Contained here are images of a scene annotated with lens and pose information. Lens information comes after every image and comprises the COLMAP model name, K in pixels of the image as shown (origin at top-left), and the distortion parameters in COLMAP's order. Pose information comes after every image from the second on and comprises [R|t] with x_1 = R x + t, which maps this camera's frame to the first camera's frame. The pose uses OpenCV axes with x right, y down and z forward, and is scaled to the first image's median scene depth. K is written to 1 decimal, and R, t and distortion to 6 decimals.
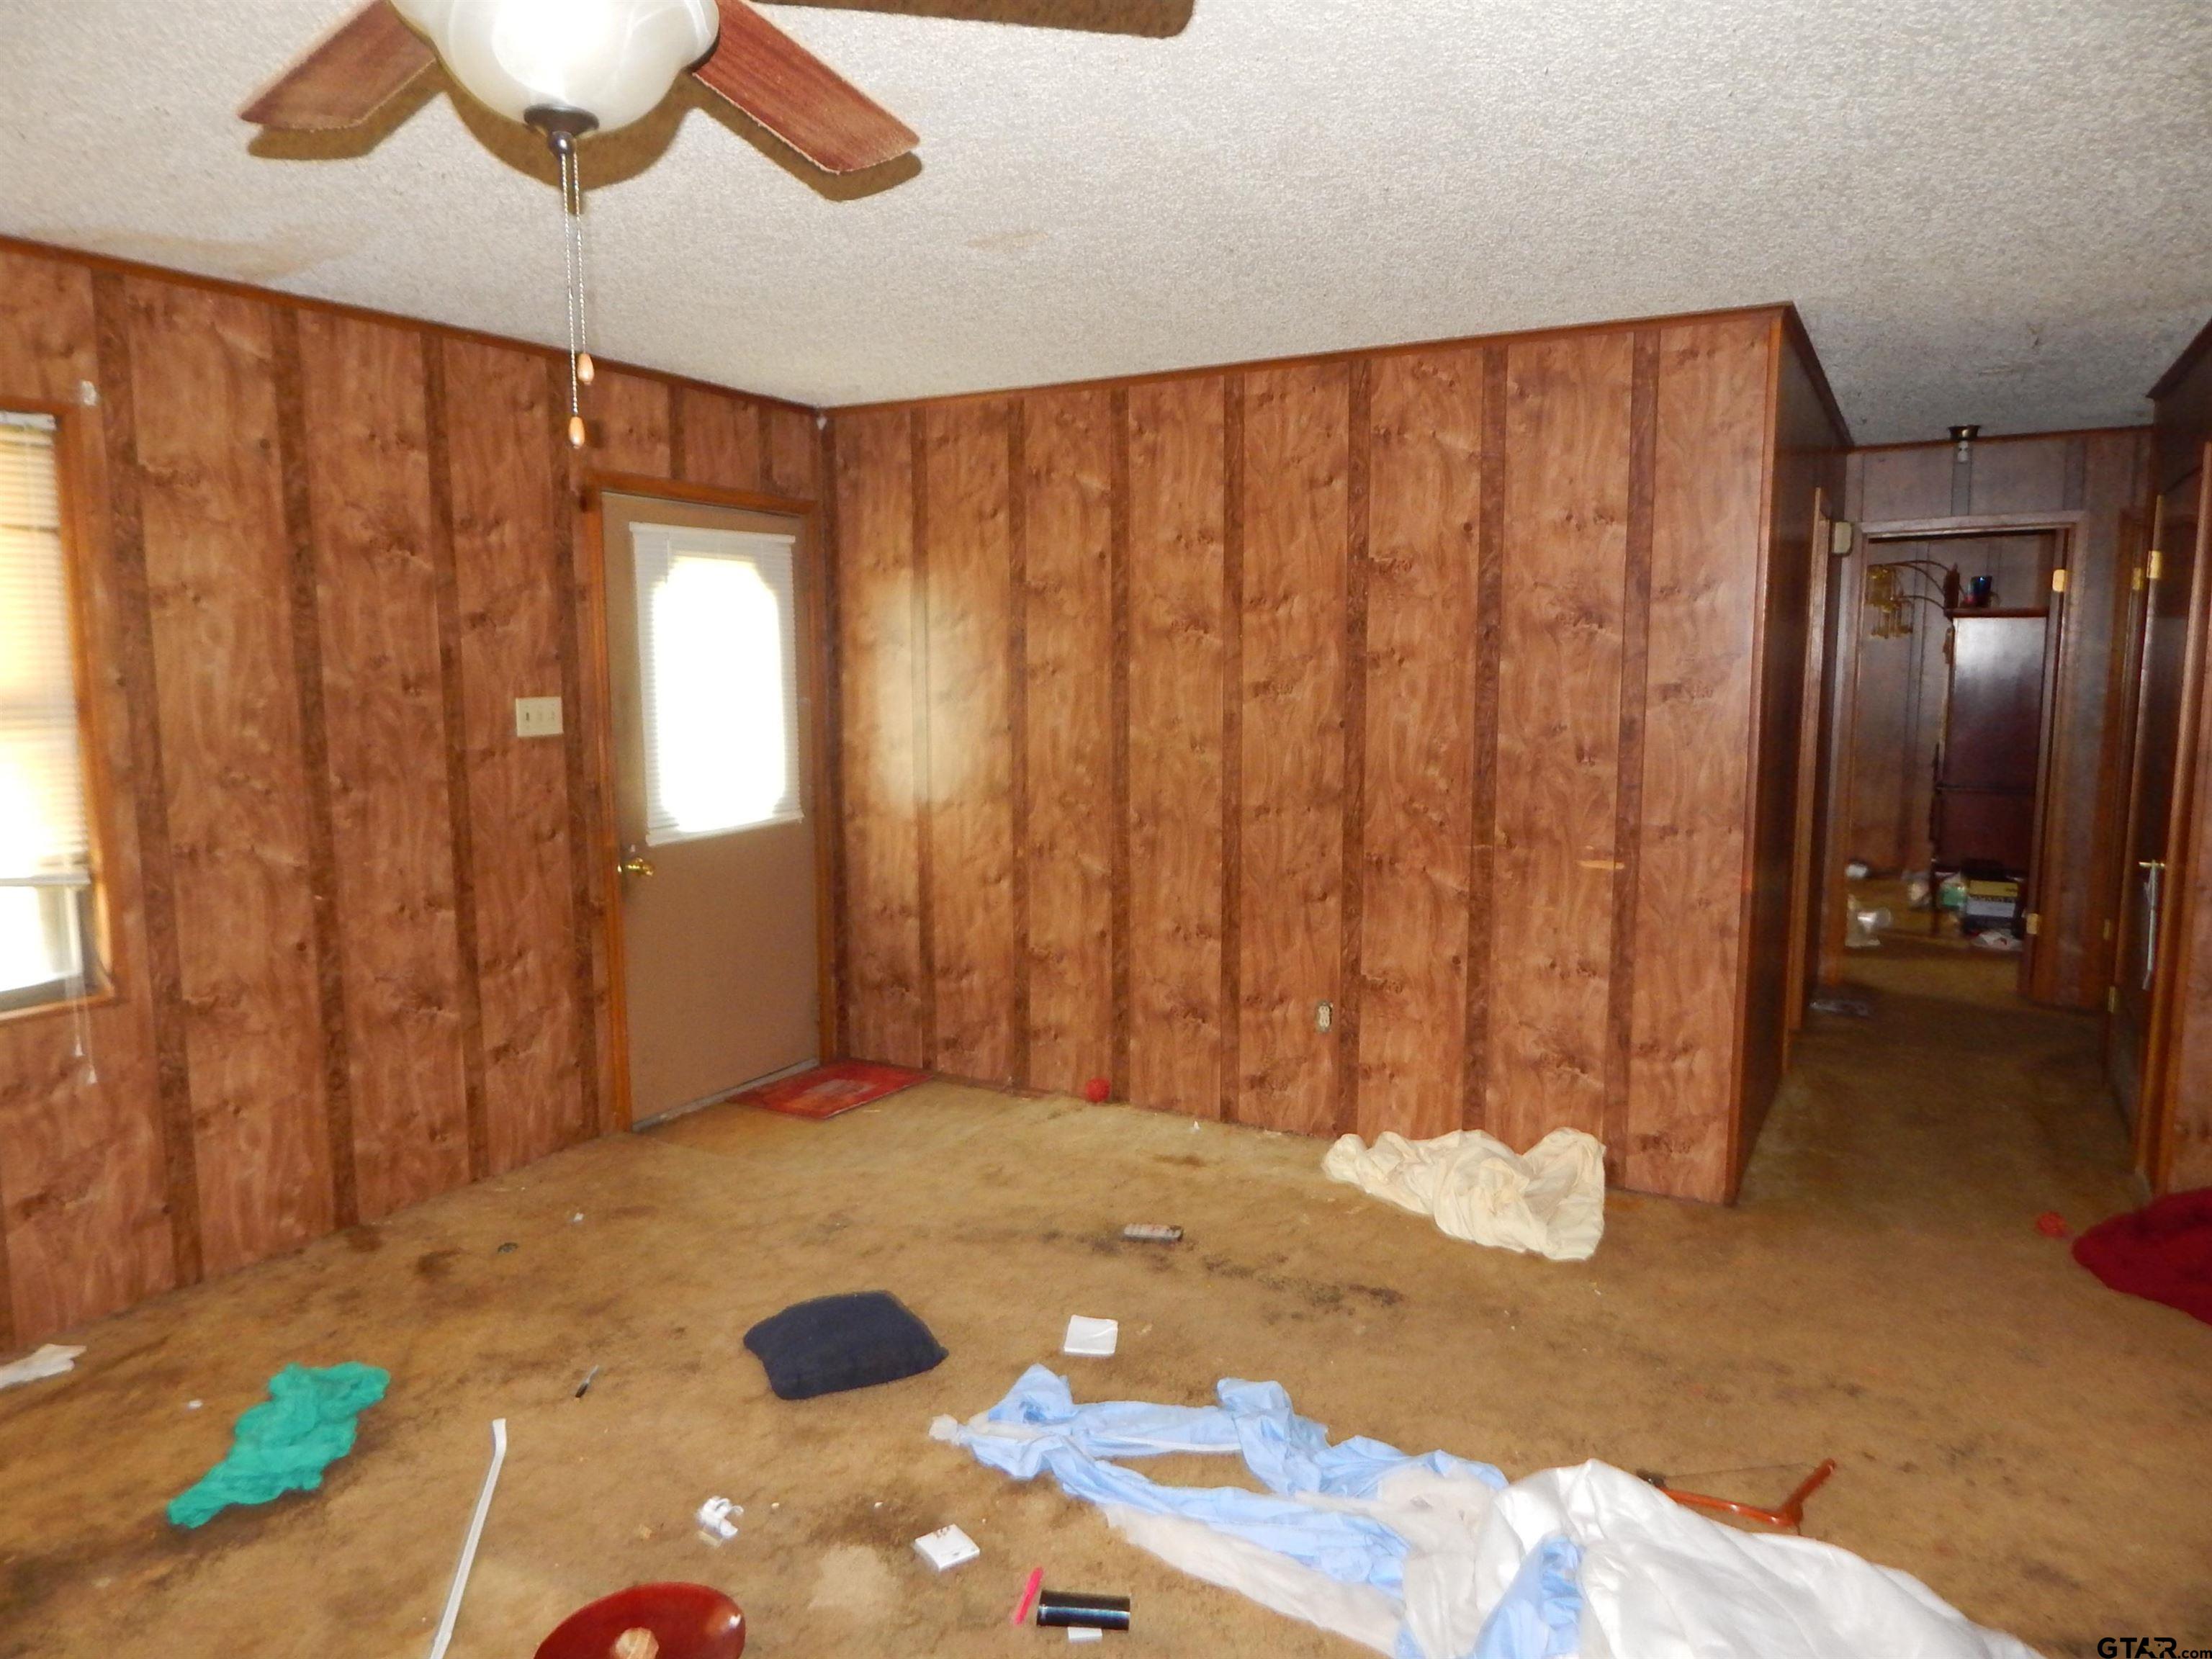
lens RADIAL K [[1451.9, 0, 1119.1], [0, 1451.9, 813.0], [0, 0, 1]] dist [-0.000268, -0.006652]
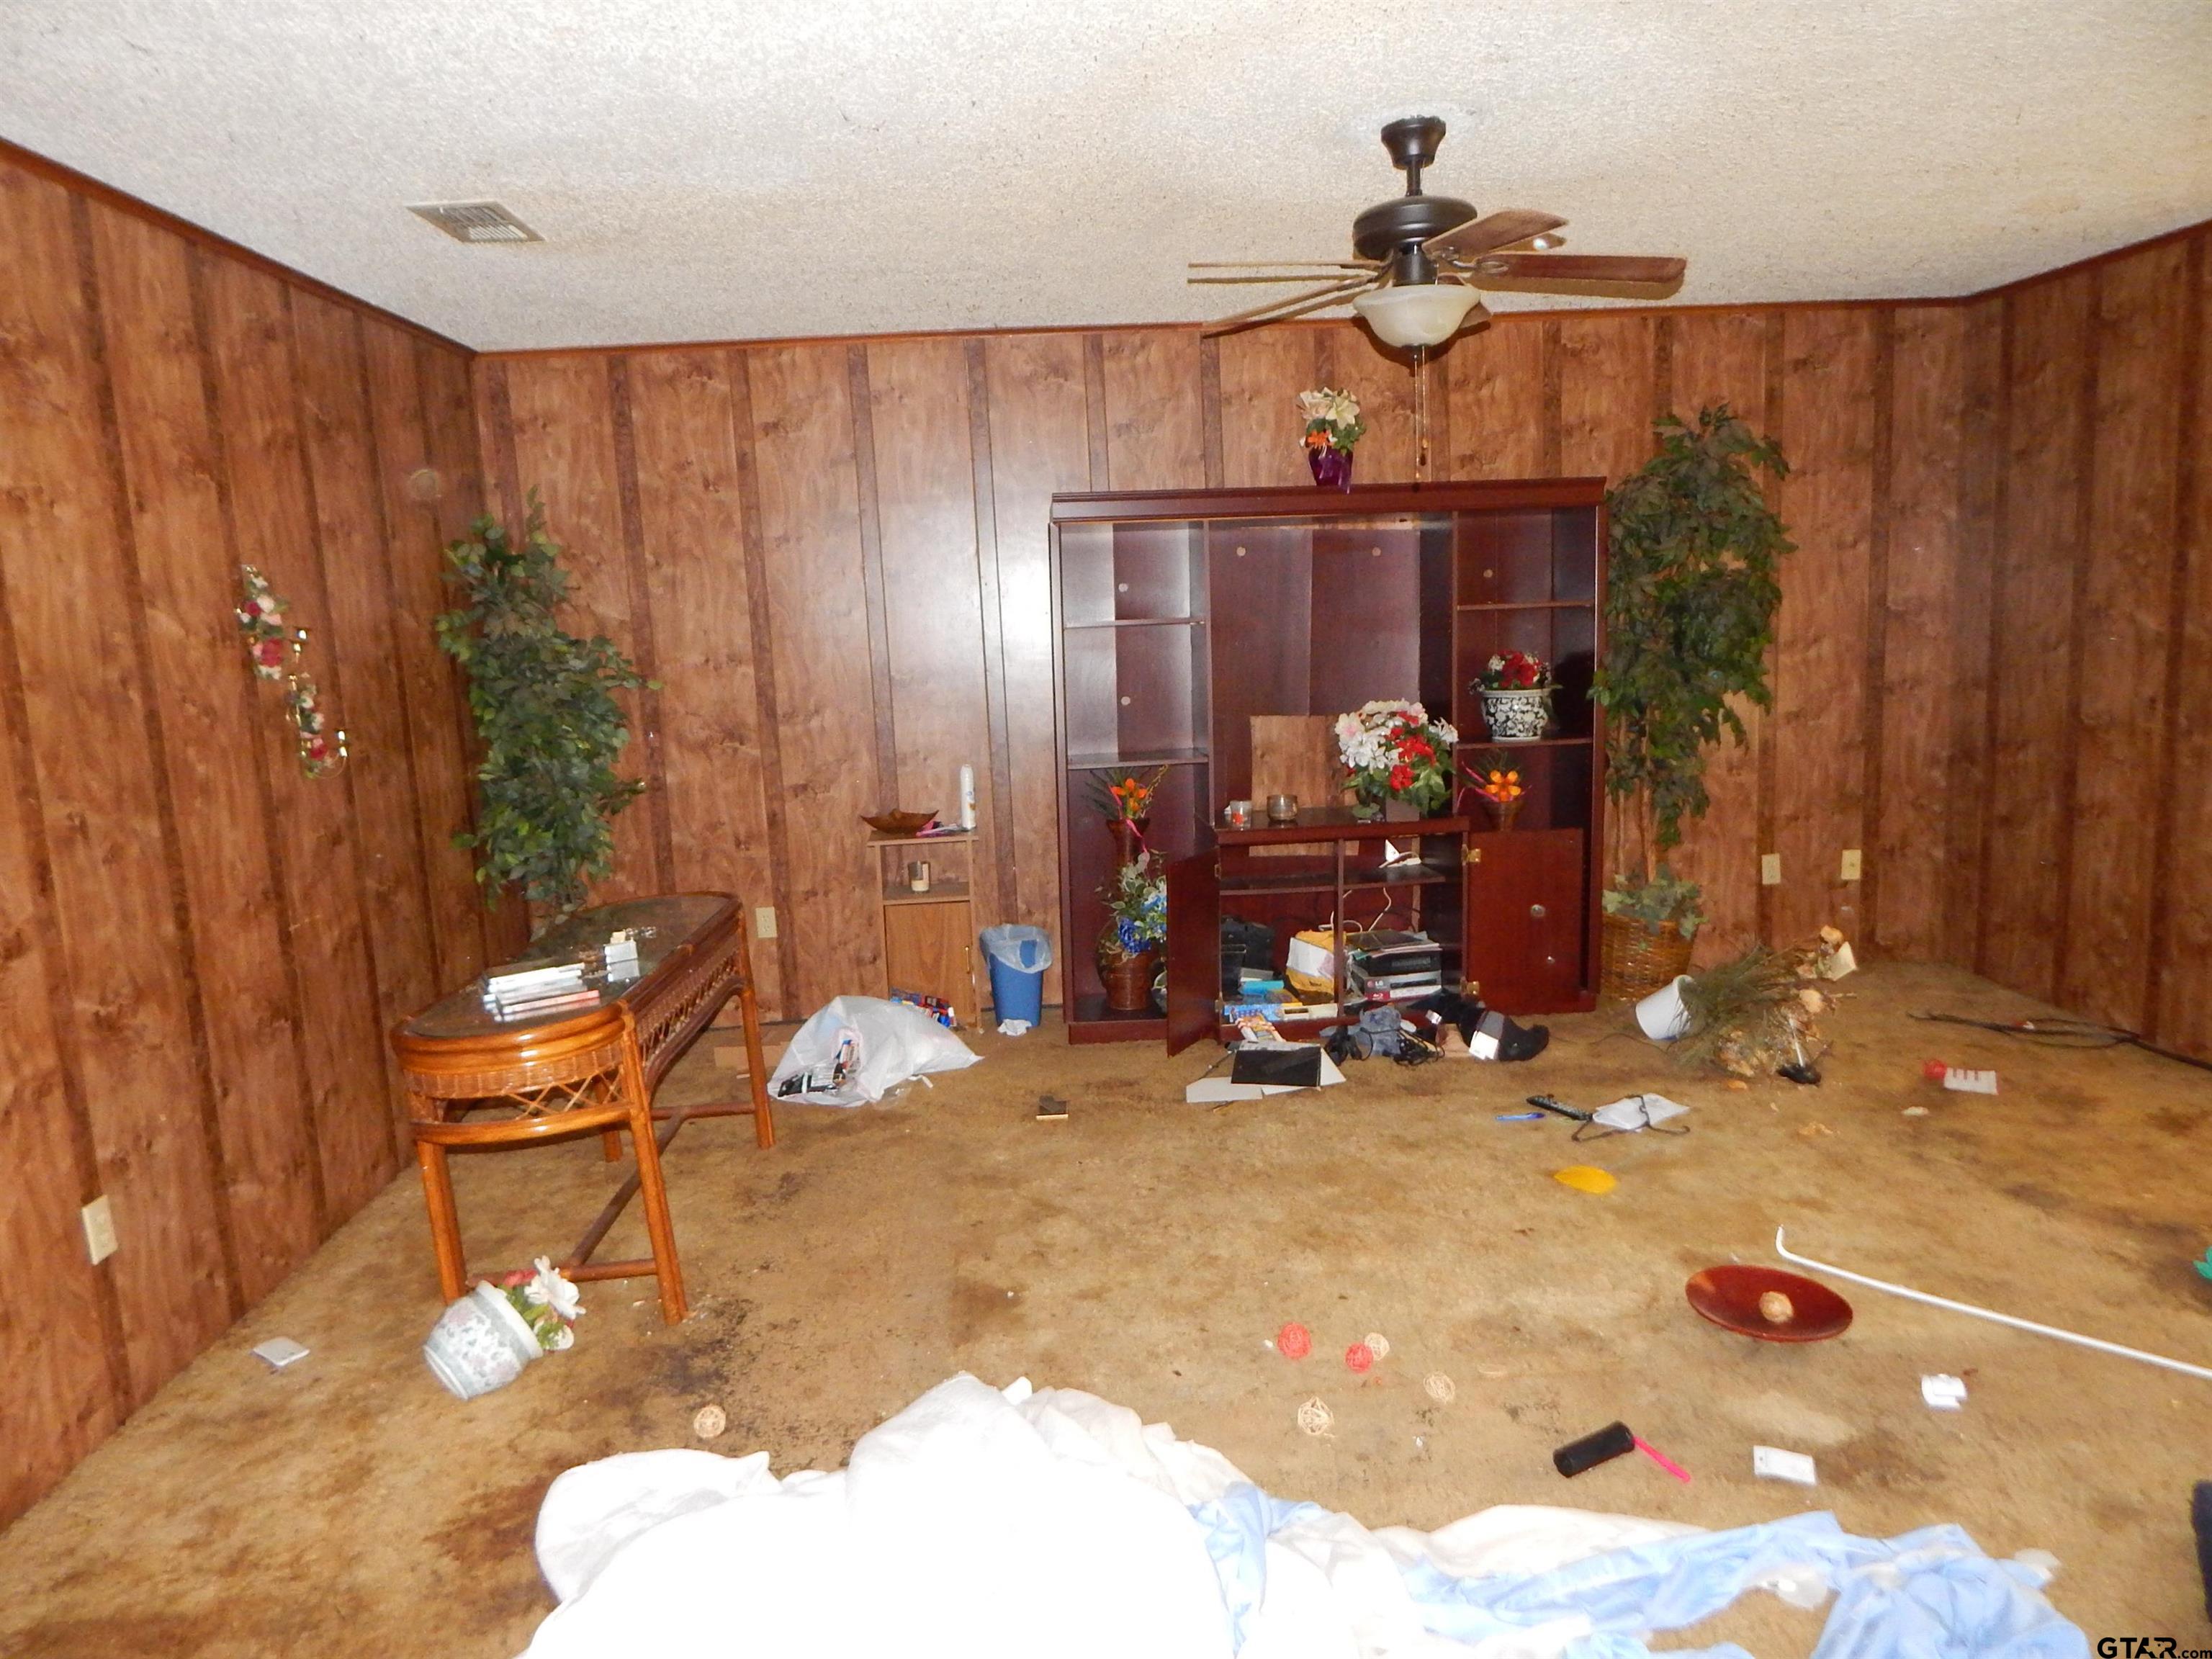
lens RADIAL K [[1451.9, 0, 1119.1], [0, 1451.9, 813.0], [0, 0, 1]] dist [-0.000268, -0.006652]
pose [[-0.842775, 0.115824, -0.525657, 0.475035], [-0.019527, 0.969353, 0.244896, -0.098805], [0.537912, 0.216656, -0.814684, 0.970271]]
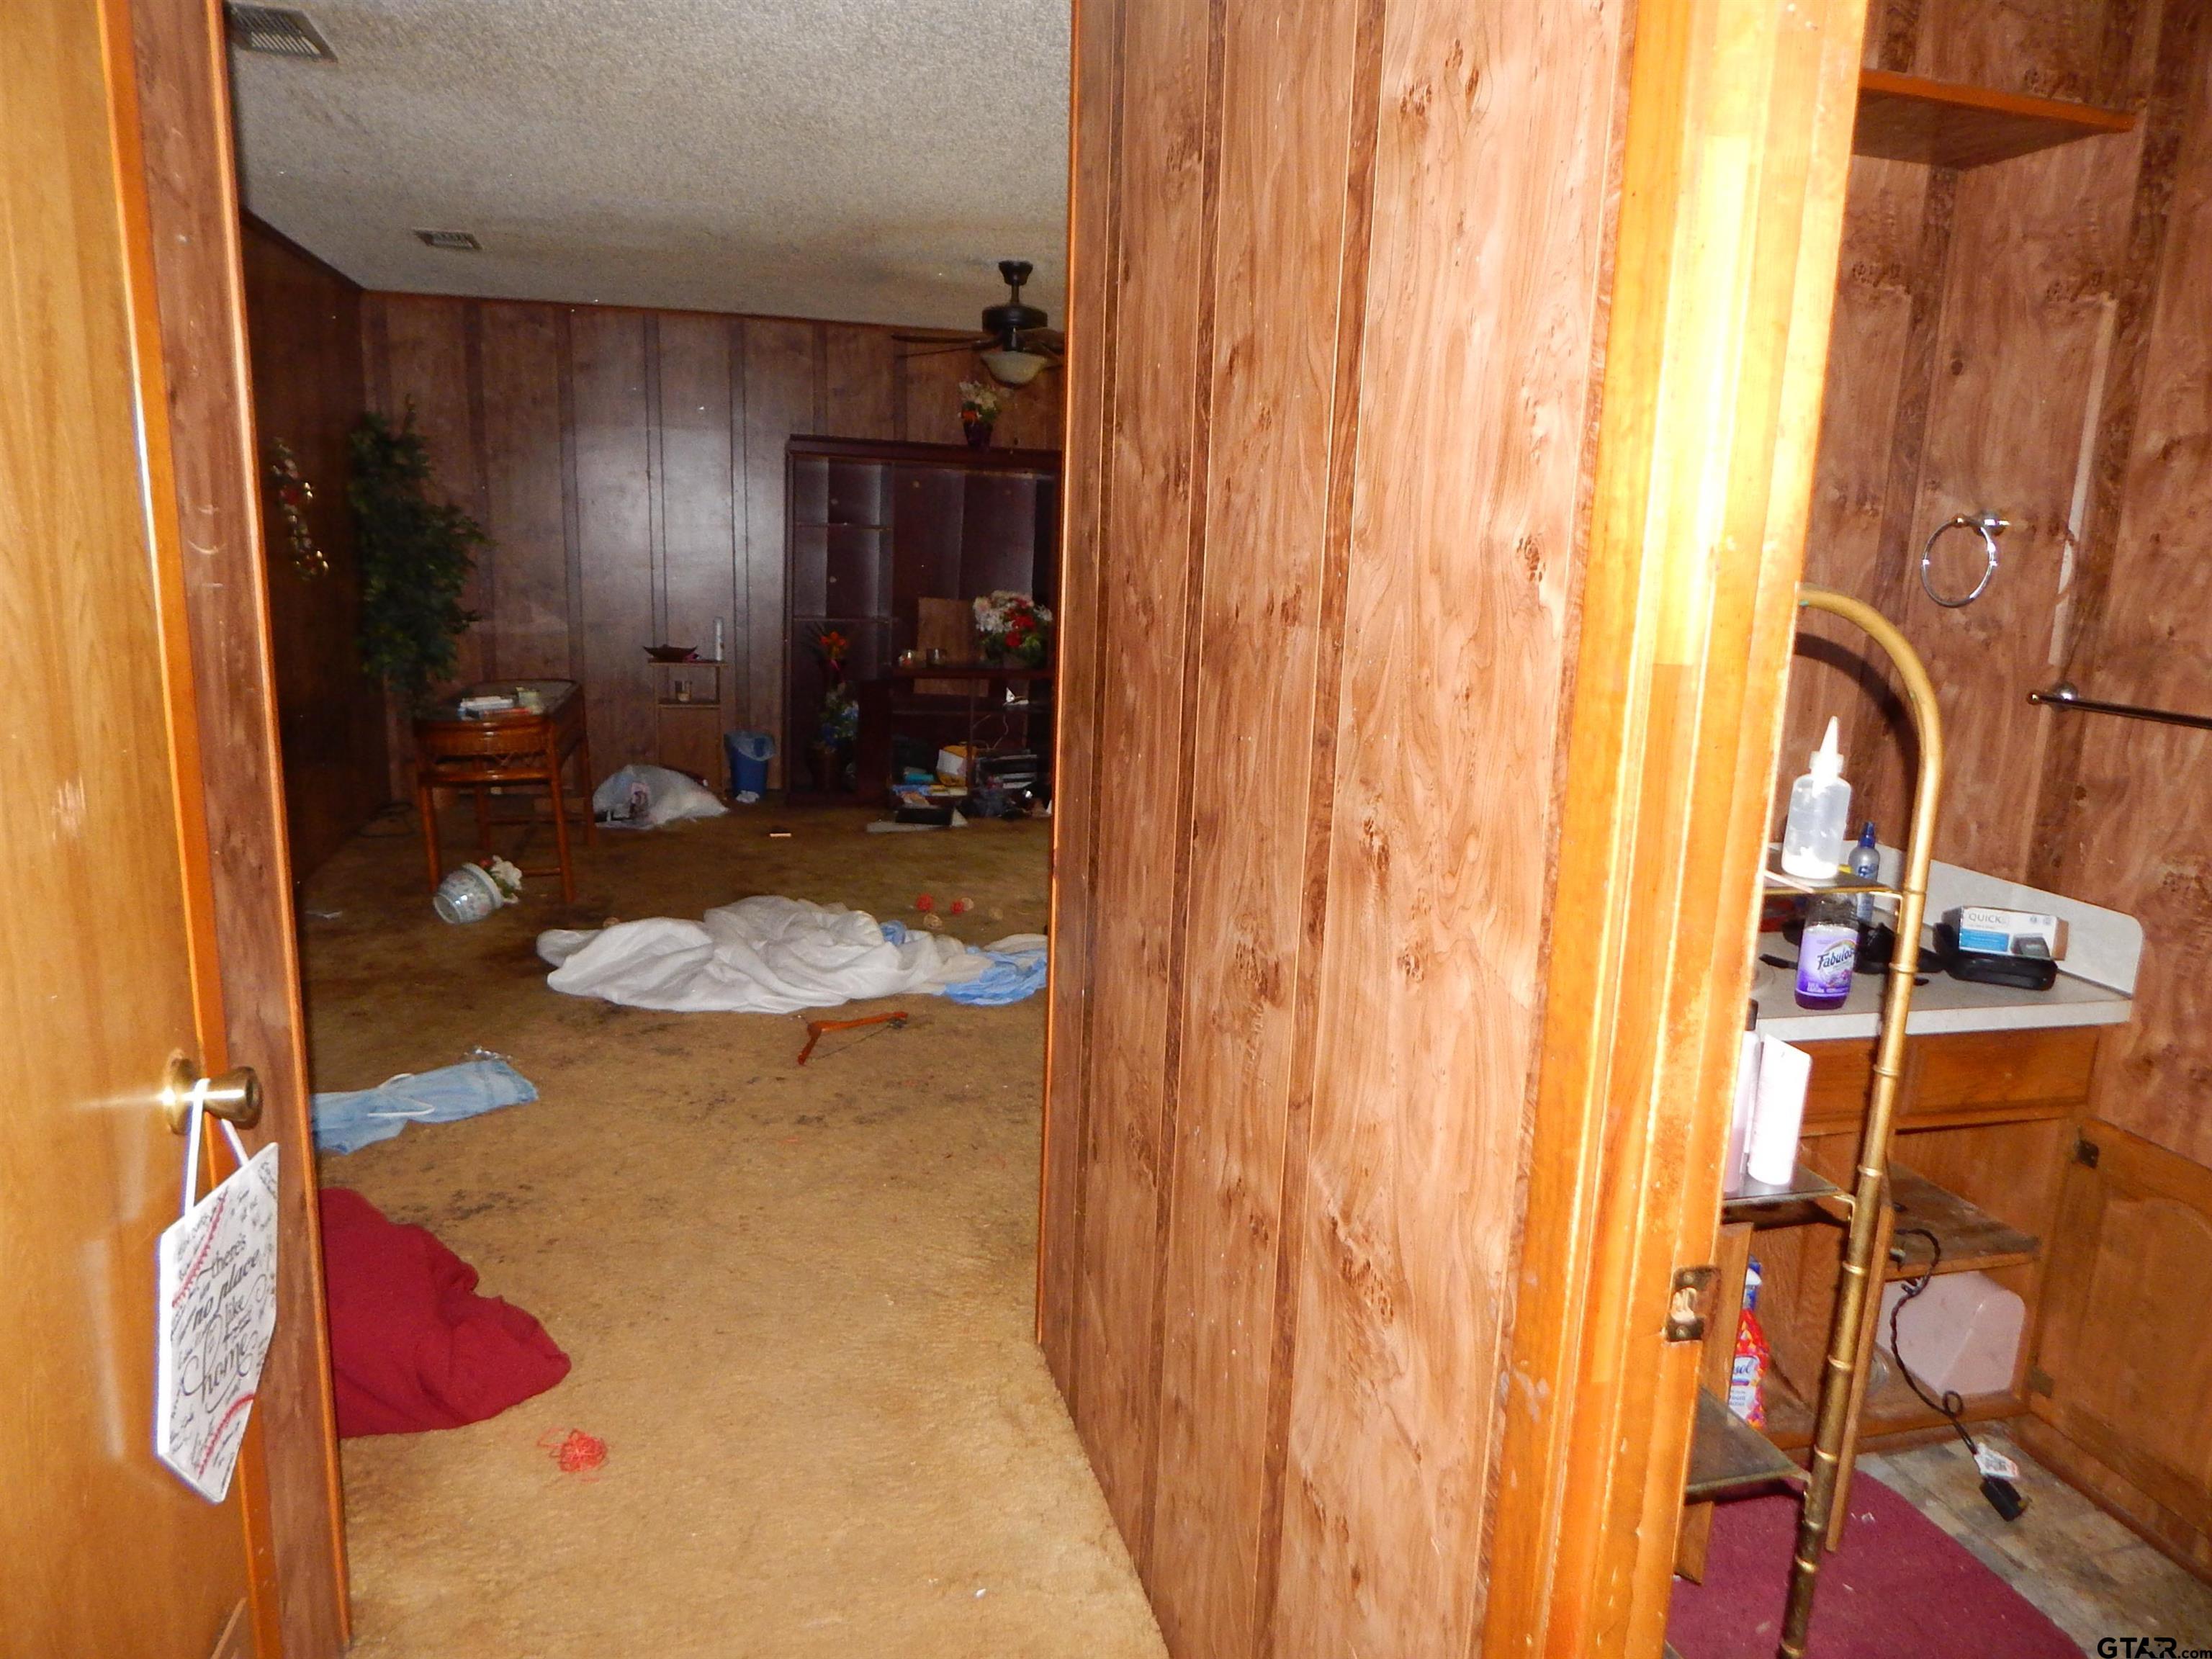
lens RADIAL K [[1483.4, 0, 1119.9], [0, 1483.4, 818.2], [0, 0, 1]] dist [0.001590, 0.001796]
pose [[-0.709794, 0.109661, -0.695821, 0.921875], [-0.118149, 0.955280, 0.271074, -0.154654], [0.694430, 0.274617, -0.665096, 1.567950]]
